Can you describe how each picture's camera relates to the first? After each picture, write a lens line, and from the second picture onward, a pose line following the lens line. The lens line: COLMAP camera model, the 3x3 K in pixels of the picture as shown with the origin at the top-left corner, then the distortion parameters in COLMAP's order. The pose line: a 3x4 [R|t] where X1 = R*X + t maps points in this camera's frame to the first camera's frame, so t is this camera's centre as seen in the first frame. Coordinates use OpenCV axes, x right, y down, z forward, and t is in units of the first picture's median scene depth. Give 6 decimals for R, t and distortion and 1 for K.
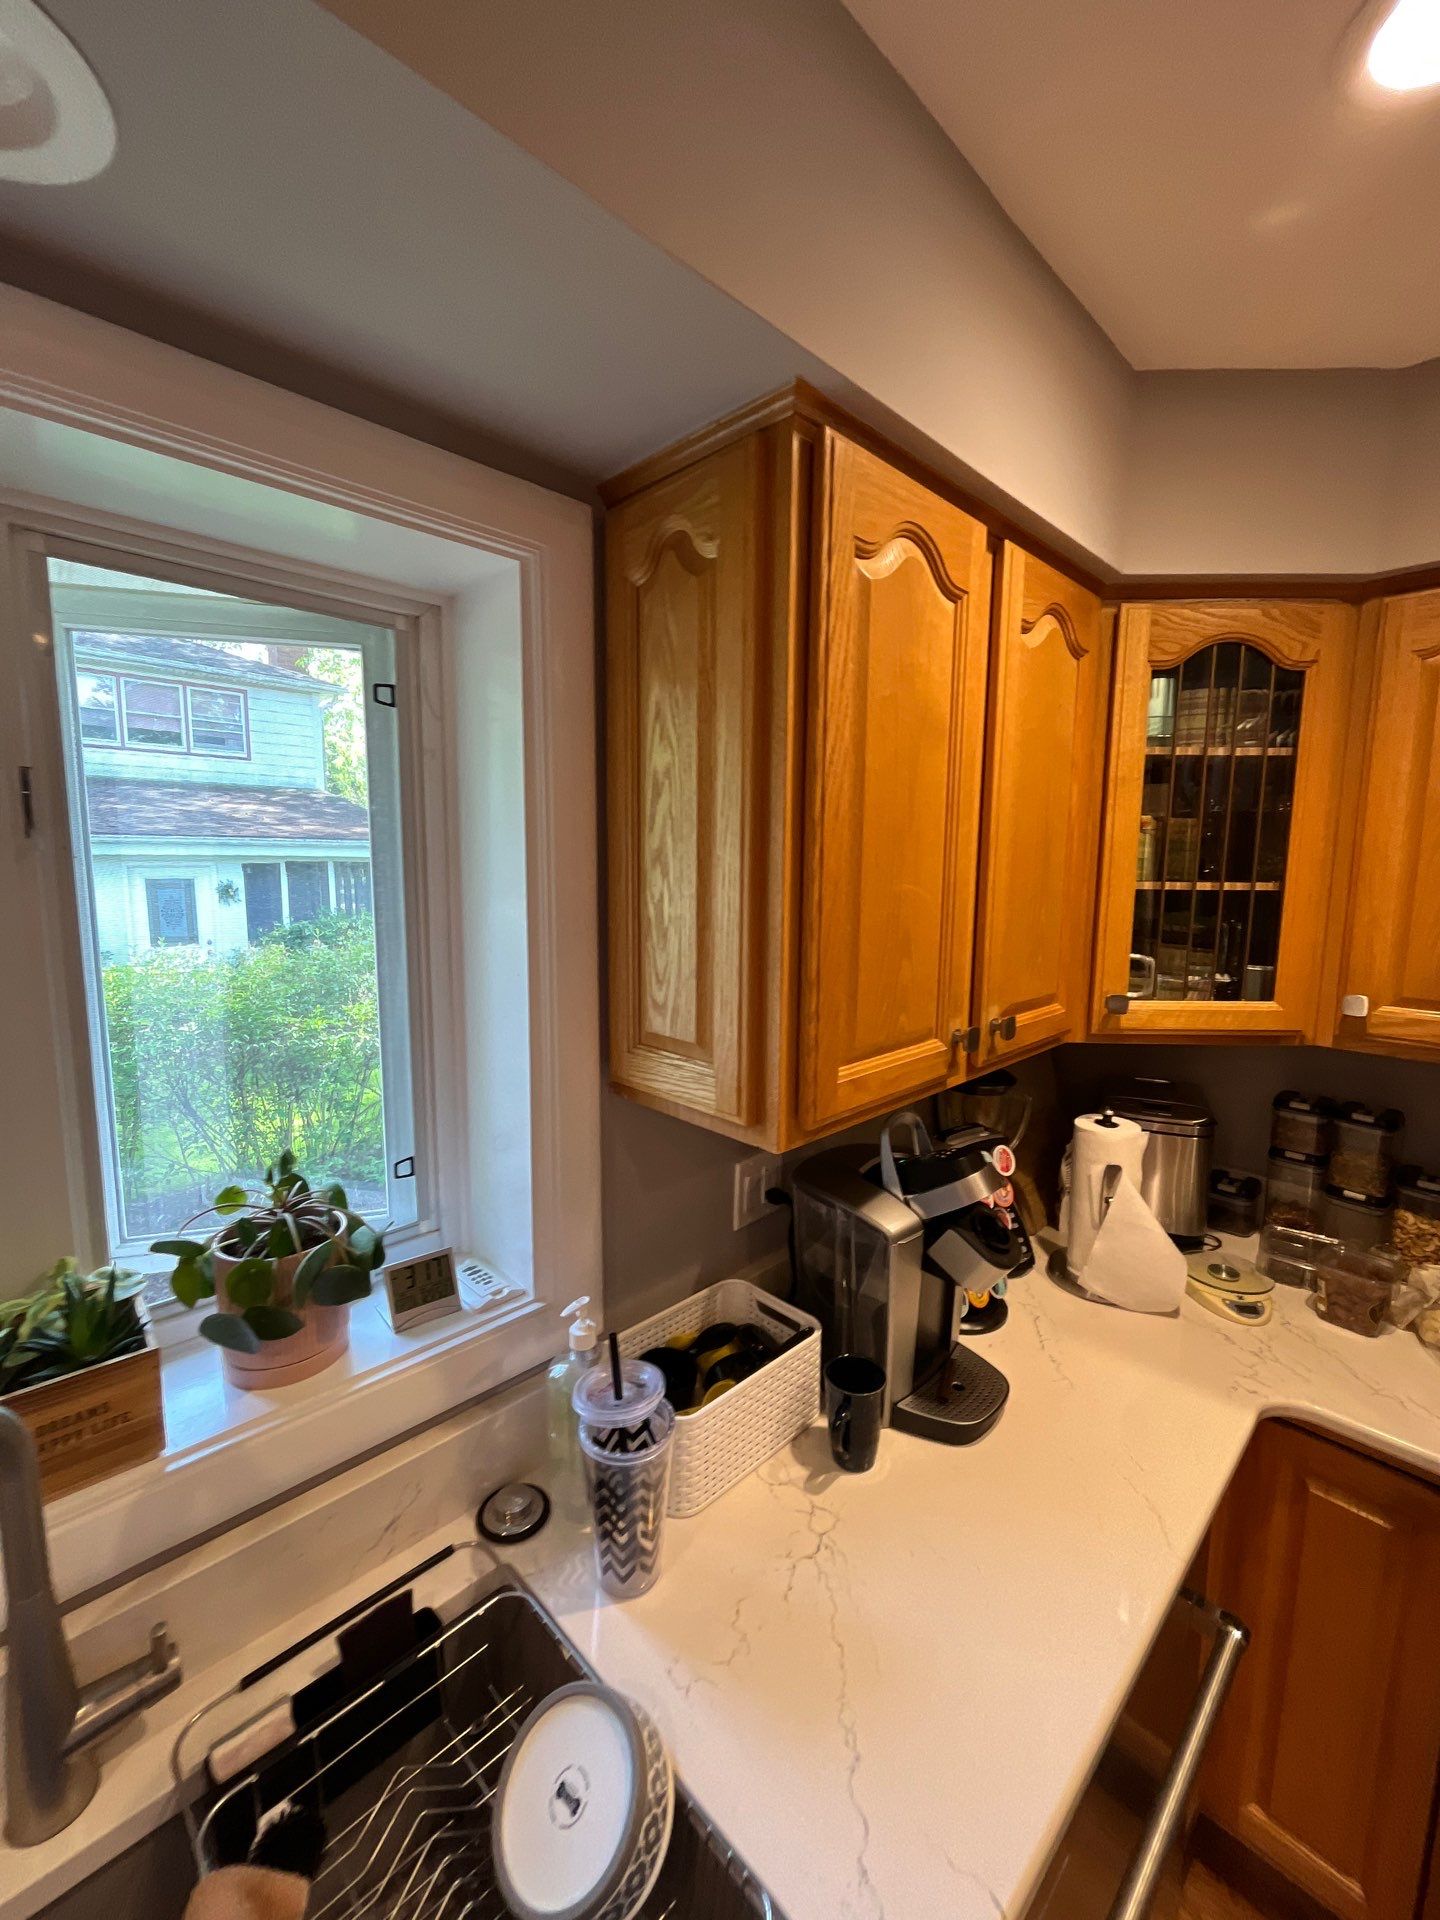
lens RADIAL K [[776.8, 0, 719.8], [0, 776.8, 957.8], [0, 0, 1]] dist [-0.004021, 0.000186]
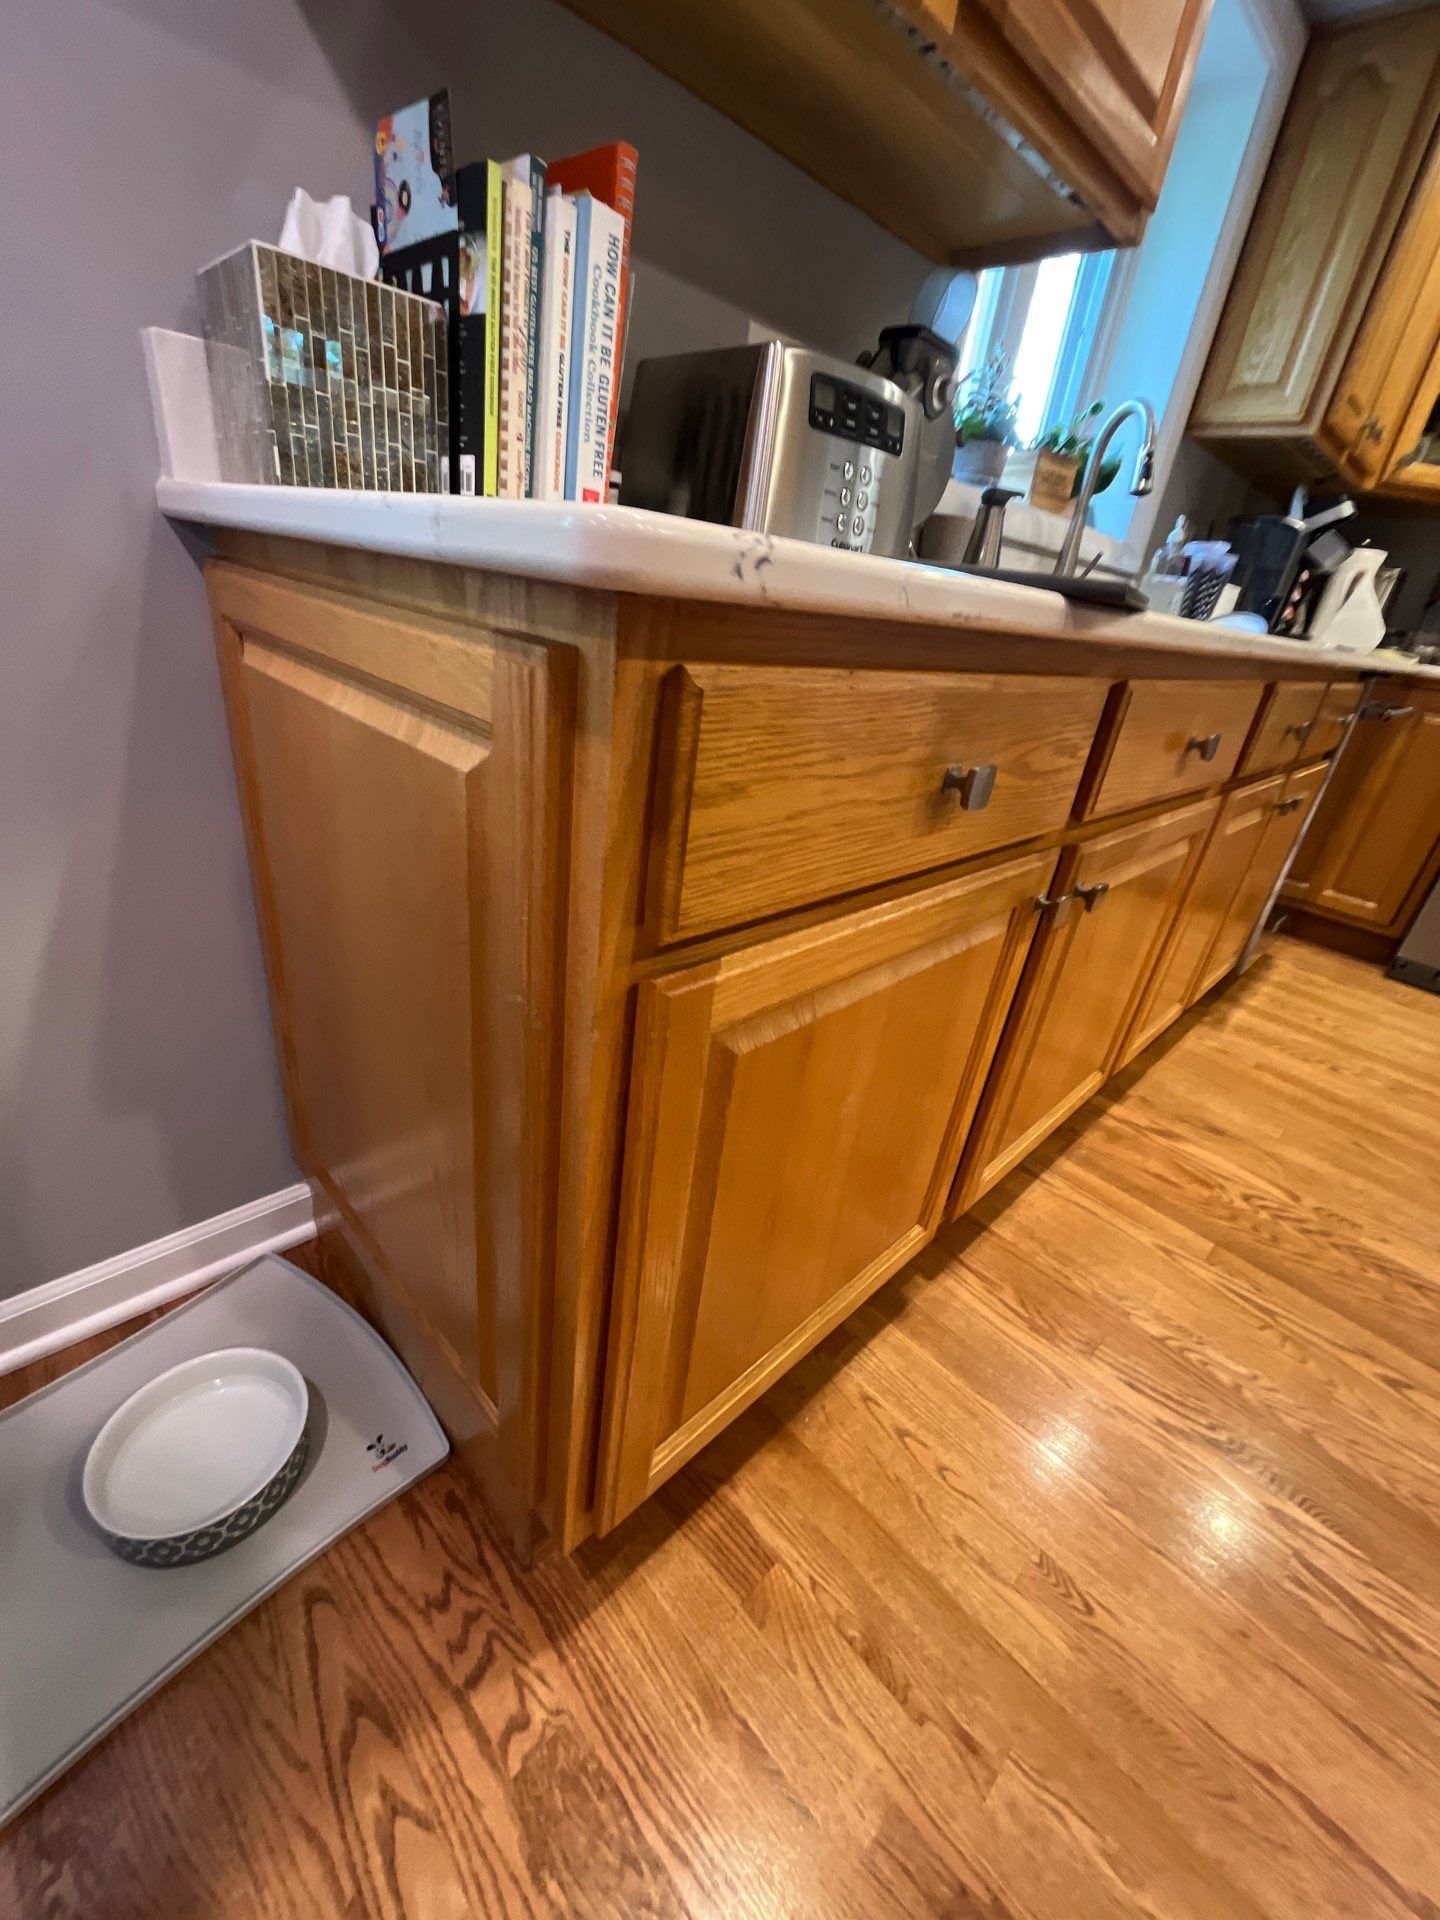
lens RADIAL K [[776.8, 0, 717.8], [0, 776.8, 960.2], [0, 0, 1]] dist [-0.004021, 0.000186]
pose [[0.993727, 0.097275, 0.055181, -1.081968], [-0.110032, 0.938685, 0.326748, 0.766772], [-0.020013, -0.330770, 0.943499, -1.046585]]
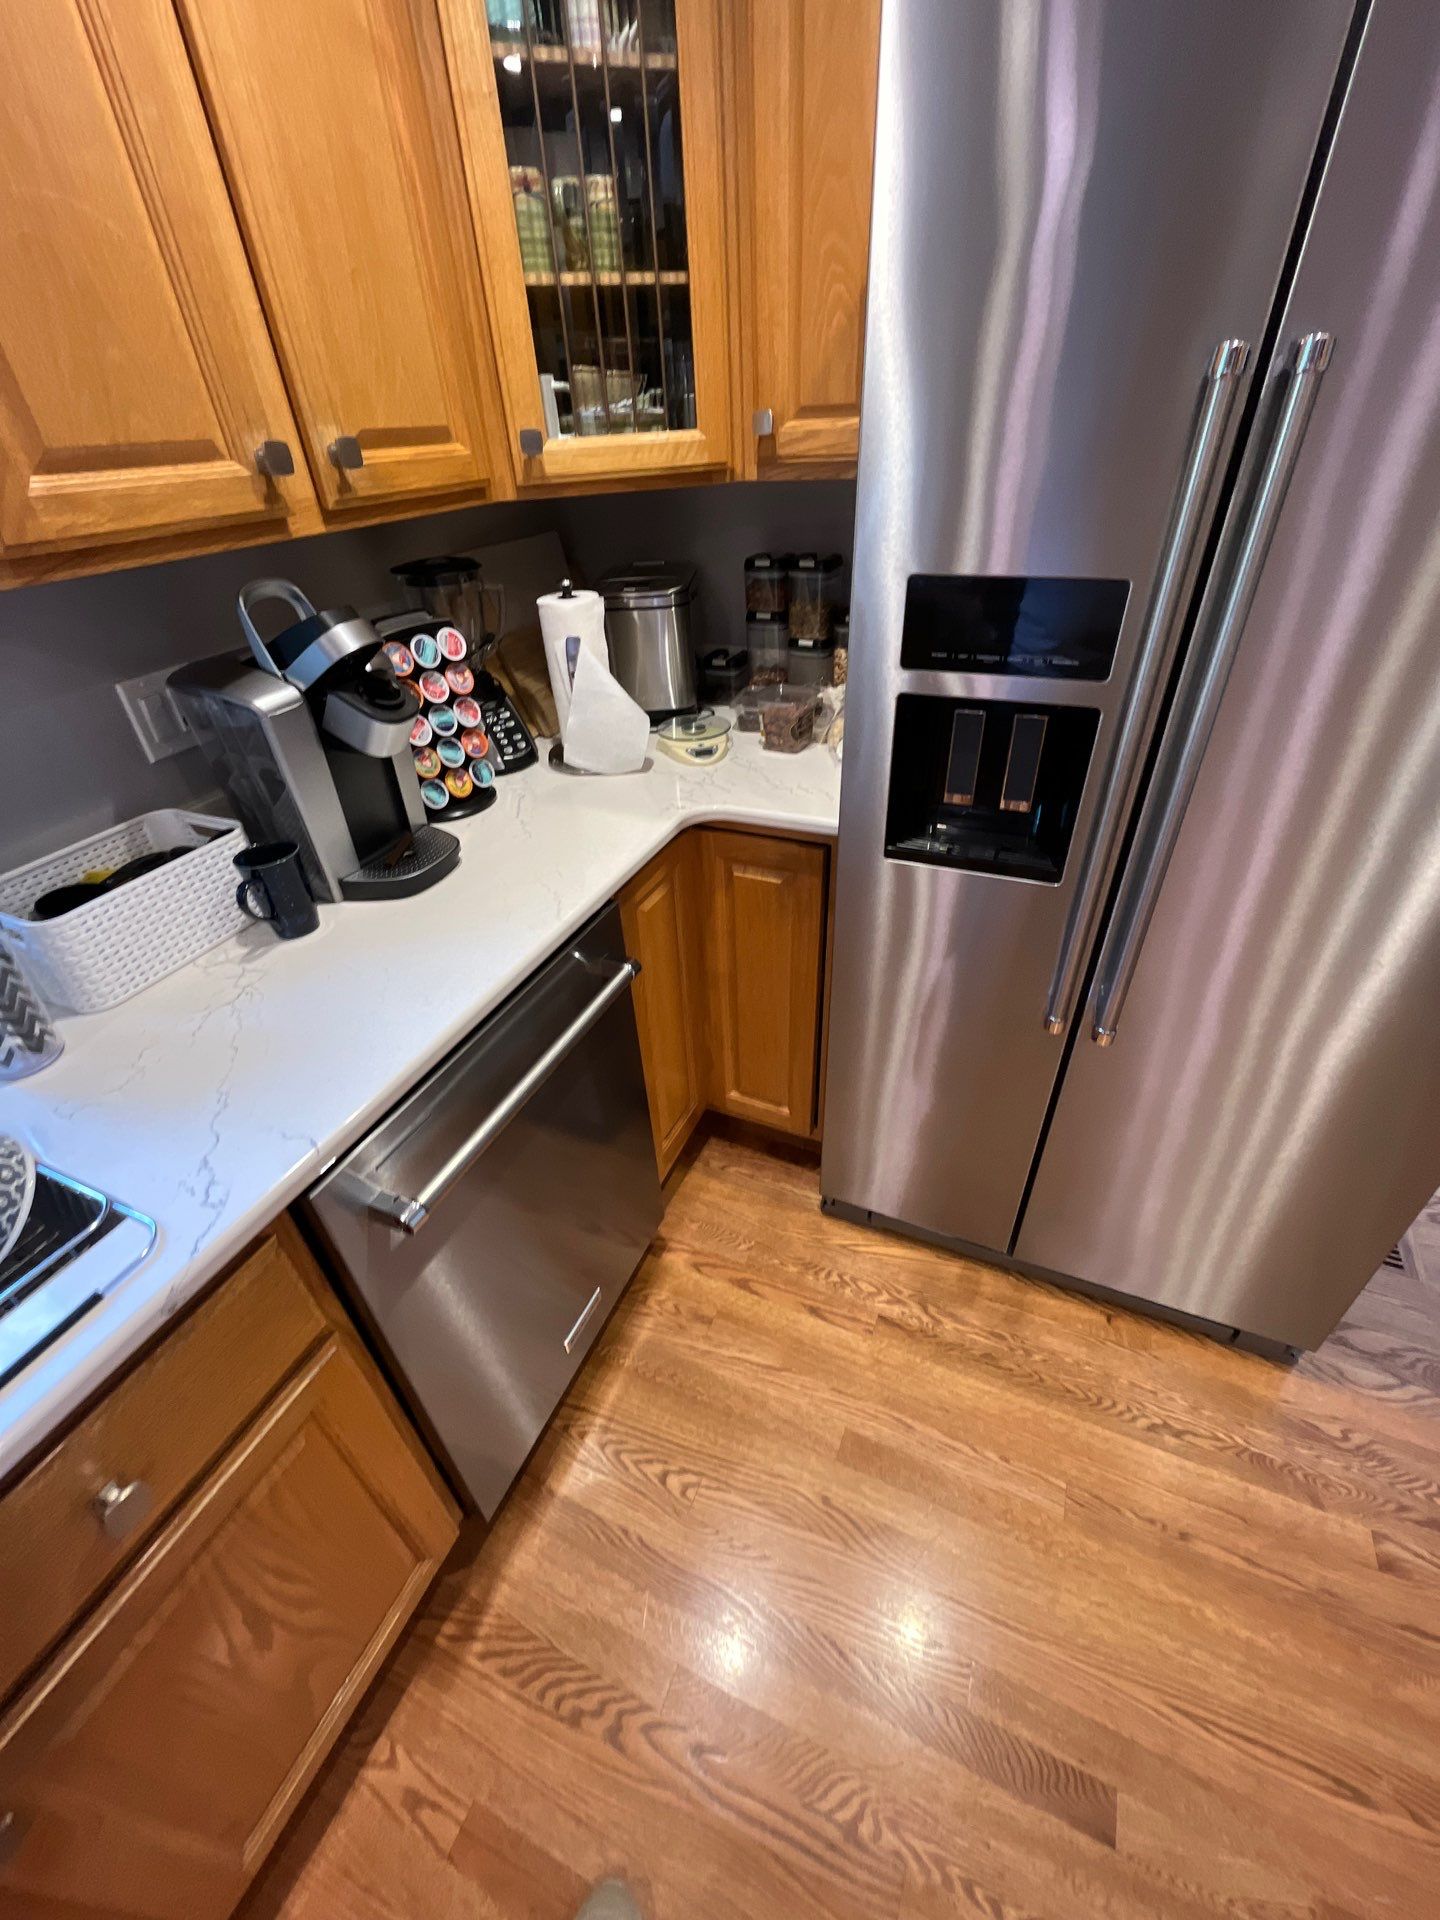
lens RADIAL K [[776.8, 0, 720.7], [0, 776.8, 956.6], [0, 0, 1]] dist [-0.004021, 0.000186]
pose [[0.924553, -0.256133, 0.282129, 0.327765], [0.096376, 0.873502, 0.477185, 0.186368], [-0.368663, -0.413992, 0.832285, -0.091592]]
